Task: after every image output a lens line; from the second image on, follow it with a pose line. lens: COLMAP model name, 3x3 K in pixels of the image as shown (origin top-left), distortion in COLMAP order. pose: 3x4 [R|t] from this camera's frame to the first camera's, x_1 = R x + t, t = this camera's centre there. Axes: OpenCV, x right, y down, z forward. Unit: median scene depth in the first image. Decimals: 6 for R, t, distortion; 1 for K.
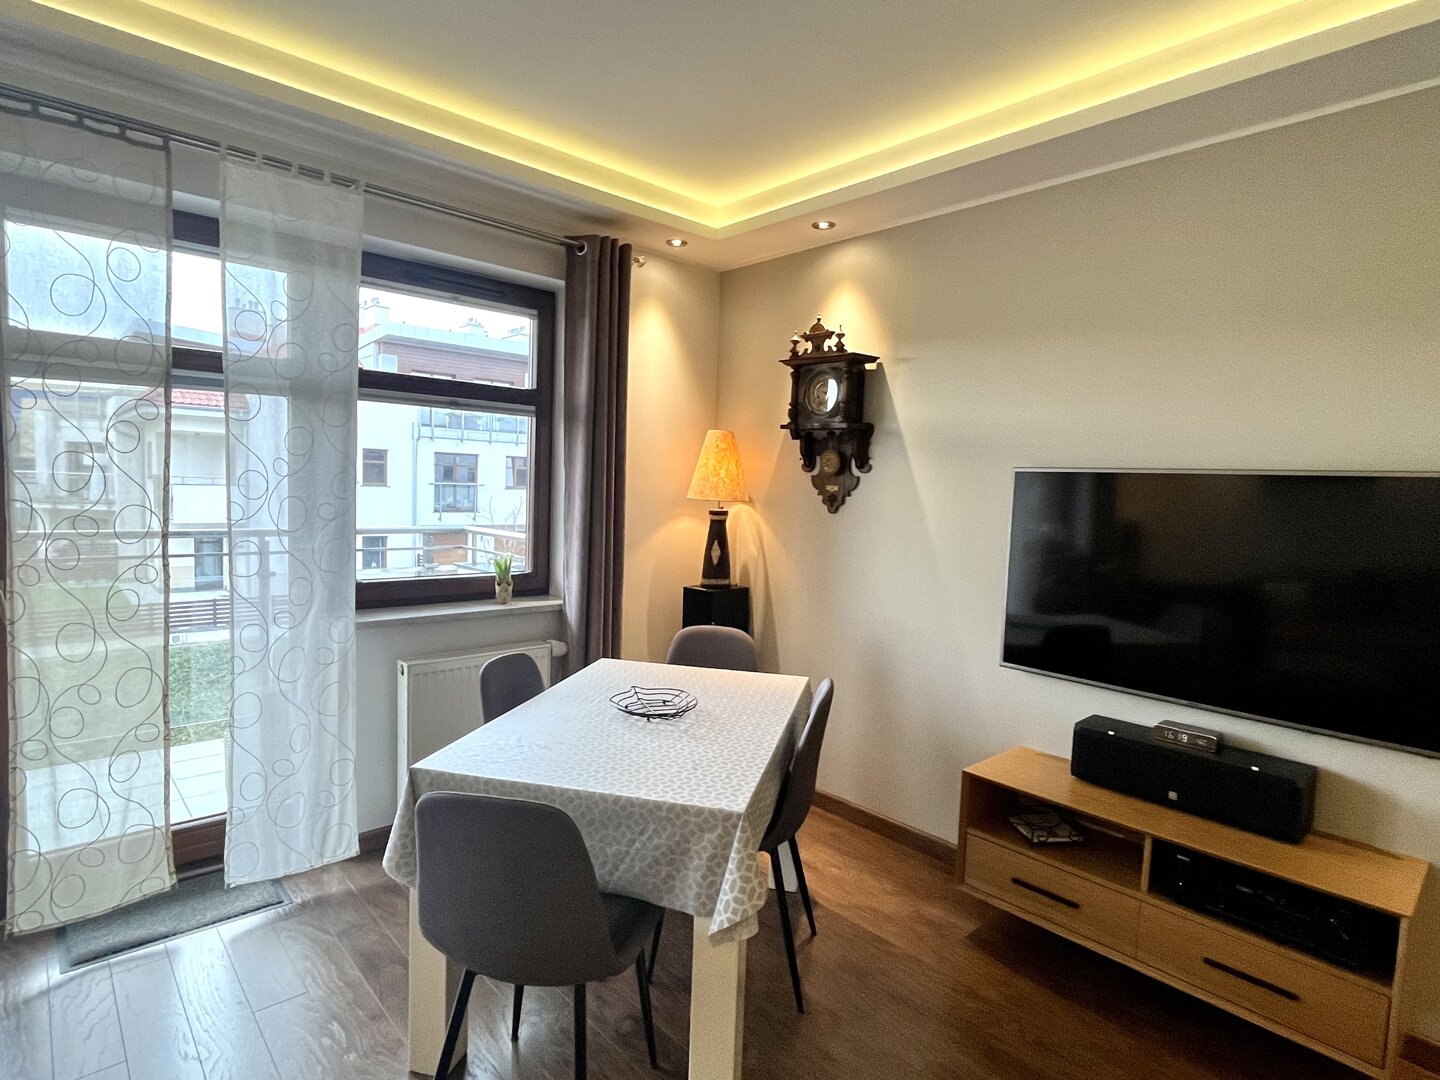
lens RADIAL K [[772.5, 0, 720.0], [0, 772.5, 540.0], [0, 0, 1]] dist [-0.001341, 0.000768]
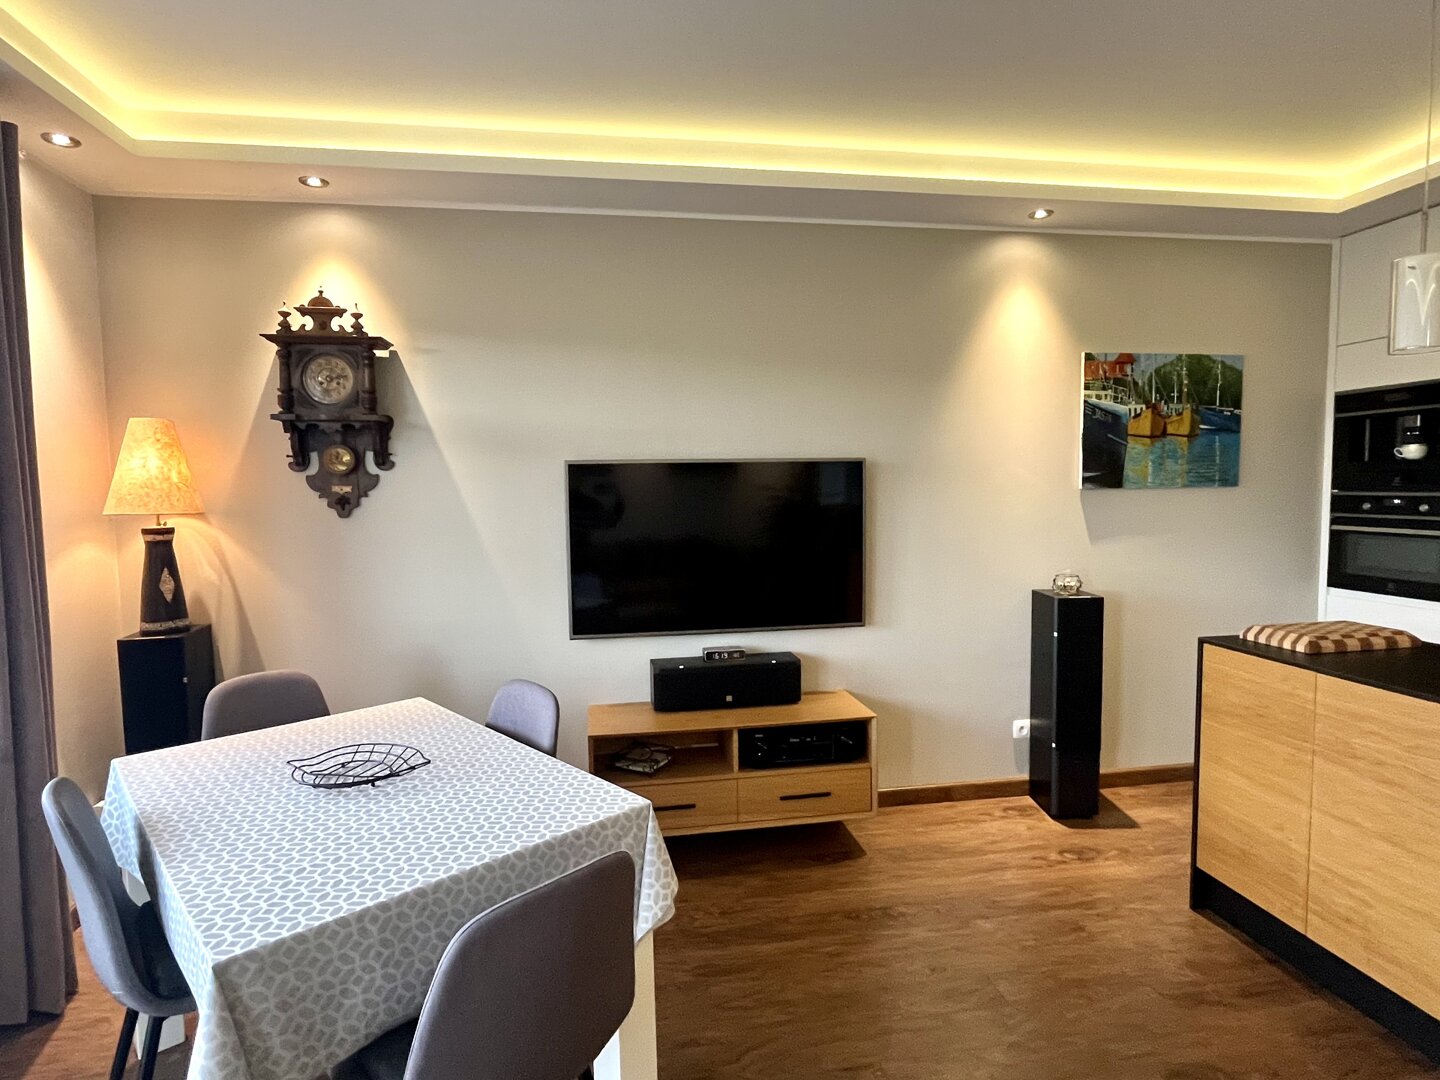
lens RADIAL K [[767.0, 0, 720.0], [0, 767.0, 540.0], [0, 0, 1]] dist [0.001888, 0.000680]
pose [[0.541118, -0.102315, 0.834699, -0.365313], [0.099055, 0.993416, 0.057555, -0.018376], [-0.835092, 0.051537, 0.547690, 0.179695]]
